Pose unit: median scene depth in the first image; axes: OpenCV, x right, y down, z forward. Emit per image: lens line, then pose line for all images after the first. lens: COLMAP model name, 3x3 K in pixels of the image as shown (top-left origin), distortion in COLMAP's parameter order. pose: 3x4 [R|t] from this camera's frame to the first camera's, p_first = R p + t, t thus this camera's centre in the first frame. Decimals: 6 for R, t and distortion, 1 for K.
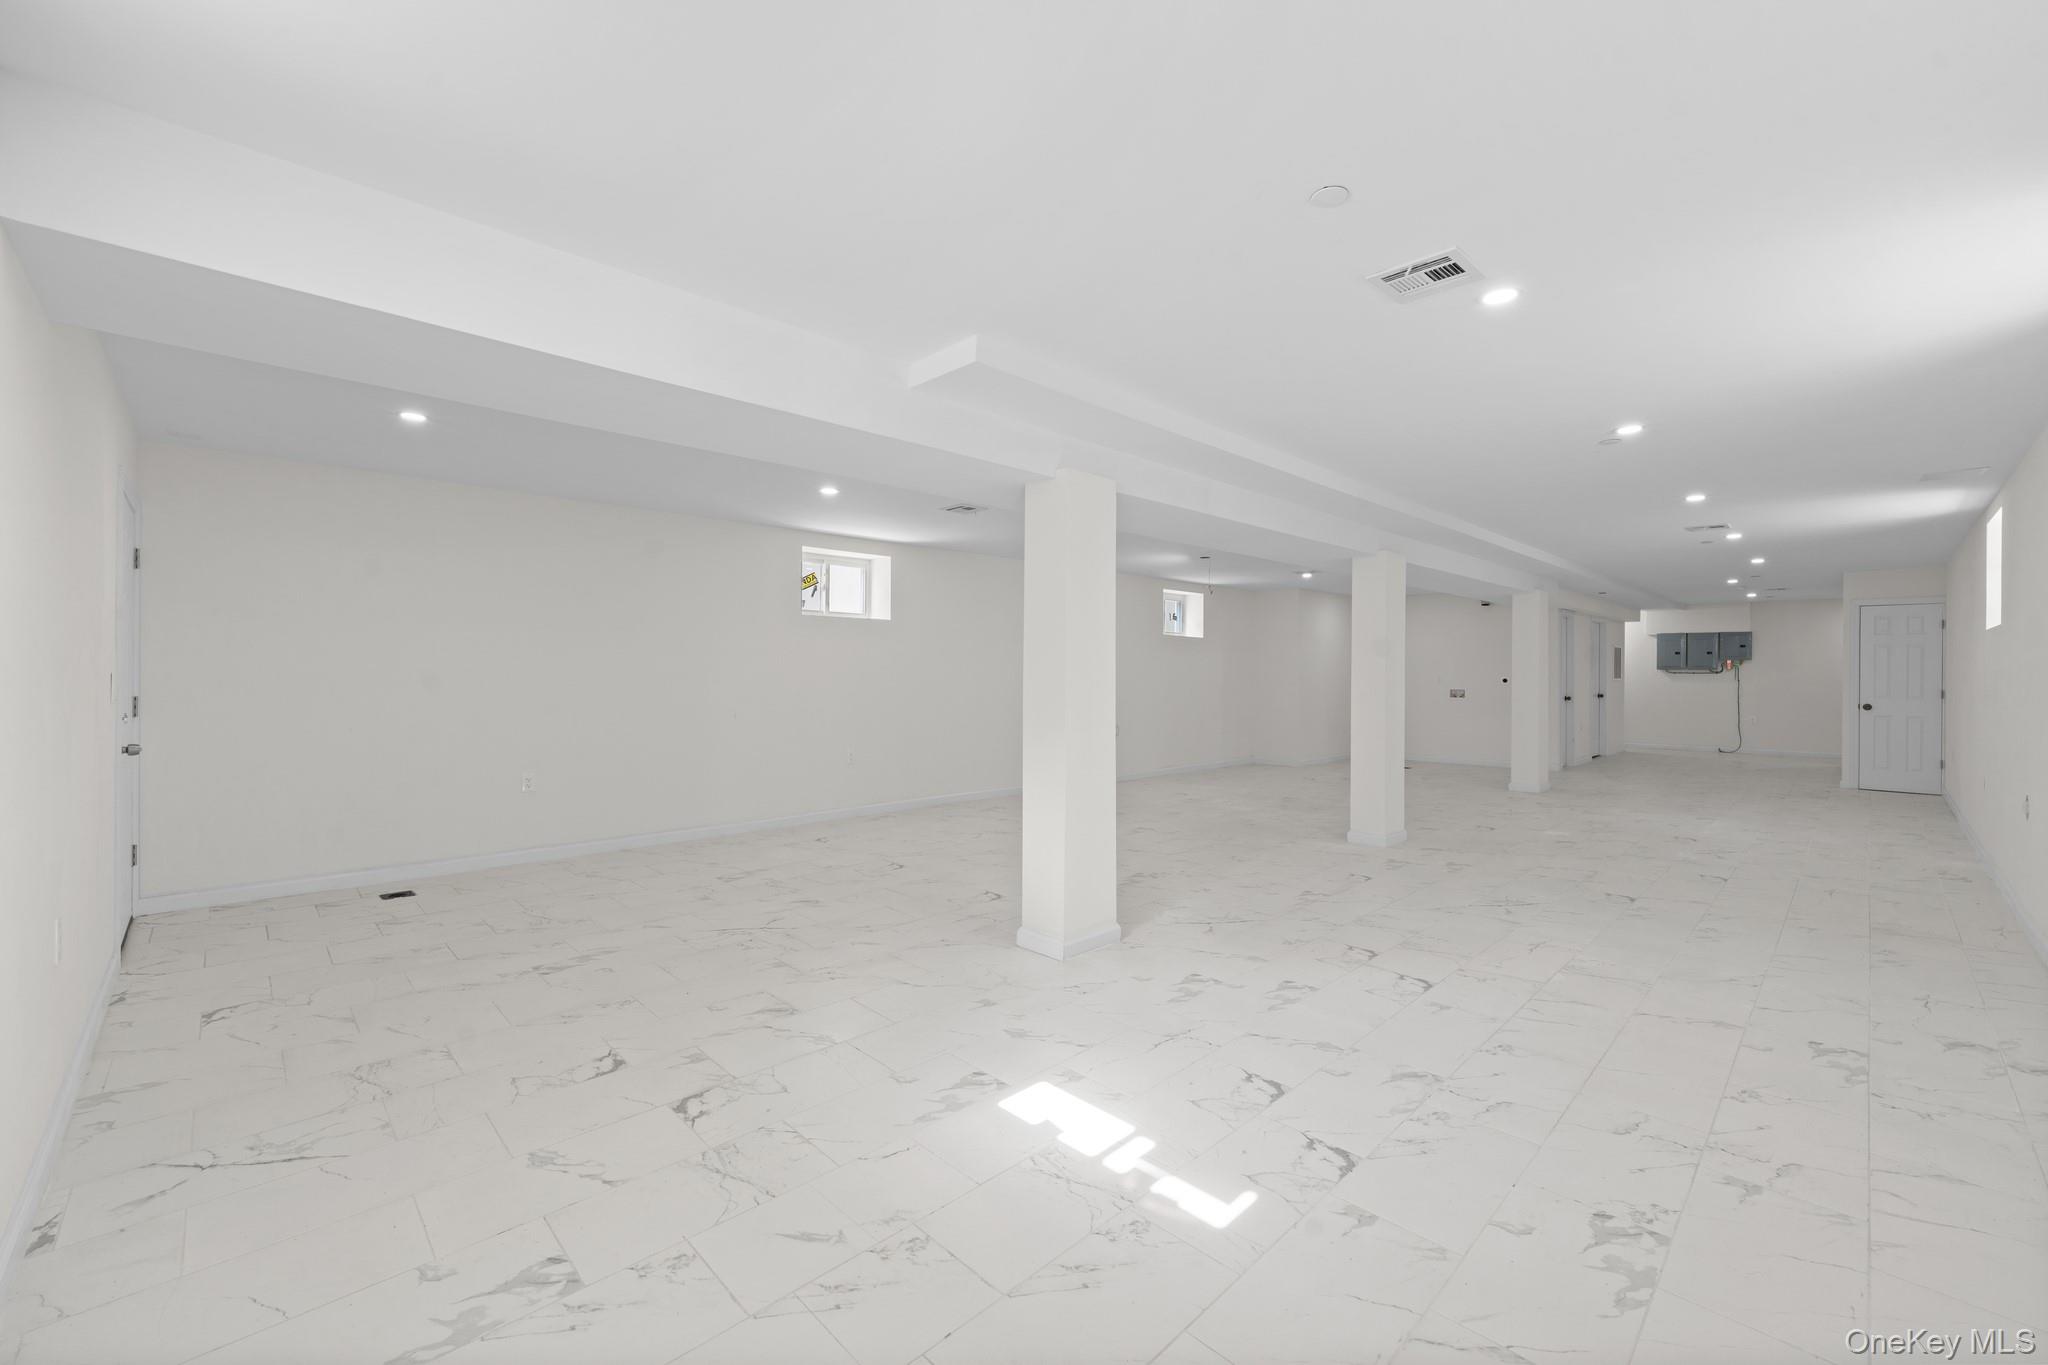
lens RADIAL K [[830.2, 0, 1021.1], [0, 830.2, 691.4], [0, 0, 1]] dist [-0.000220, -0.000116]
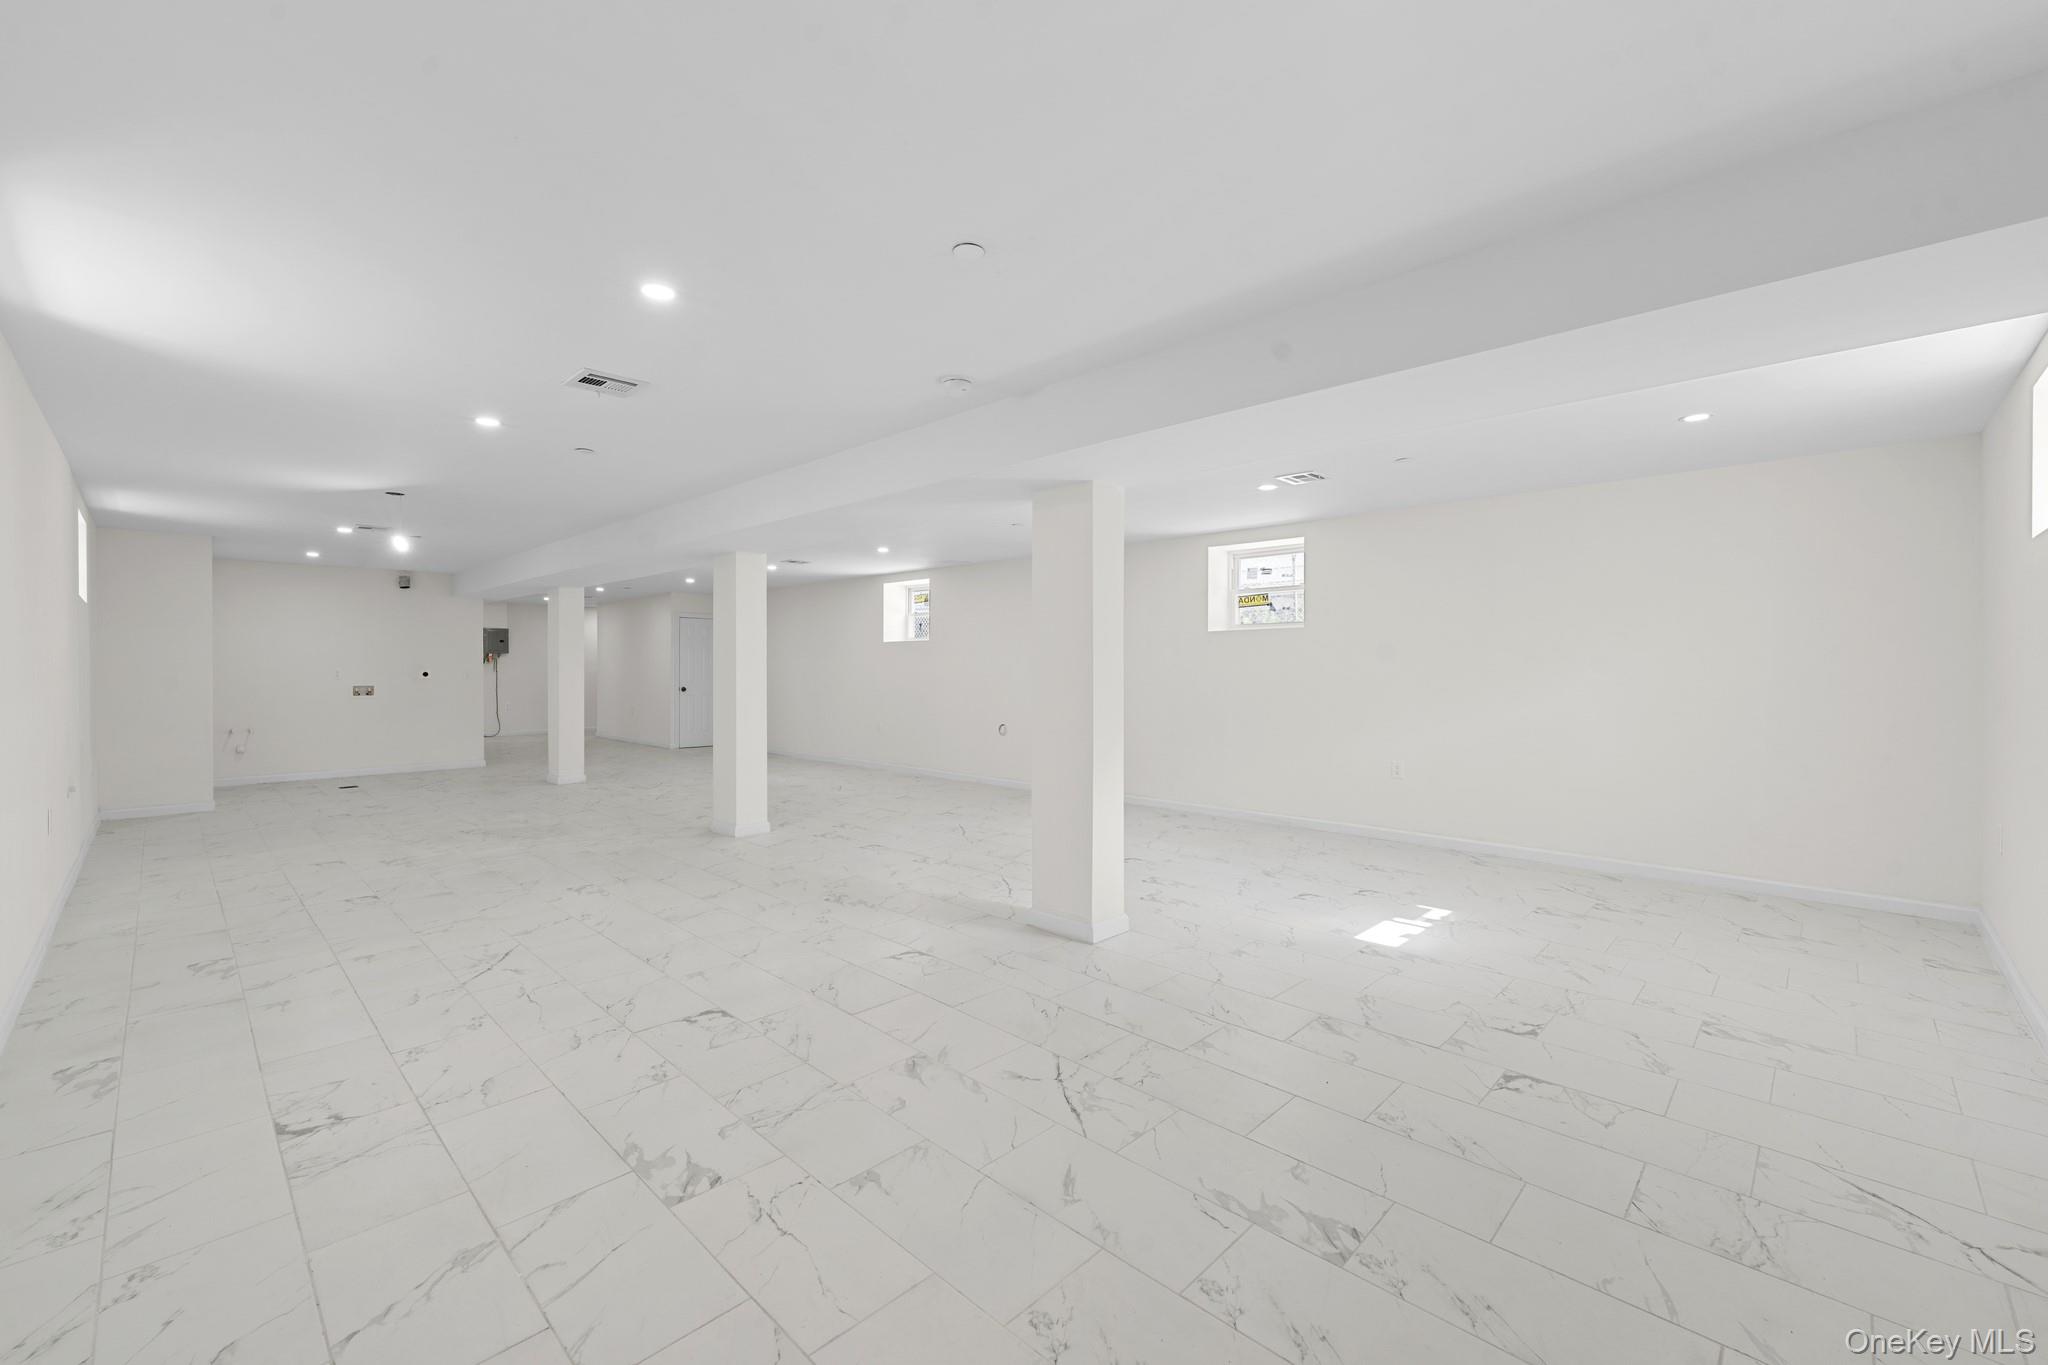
lens RADIAL K [[830.2, 0, 1021.1], [0, 830.2, 691.4], [0, 0, 1]] dist [-0.000220, -0.000116]
pose [[-0.030419, -0.033033, 0.998991, -1.489206], [0.019981, 0.999234, 0.033649, -0.050231], [-0.999338, 0.020984, -0.029736, 1.665273]]
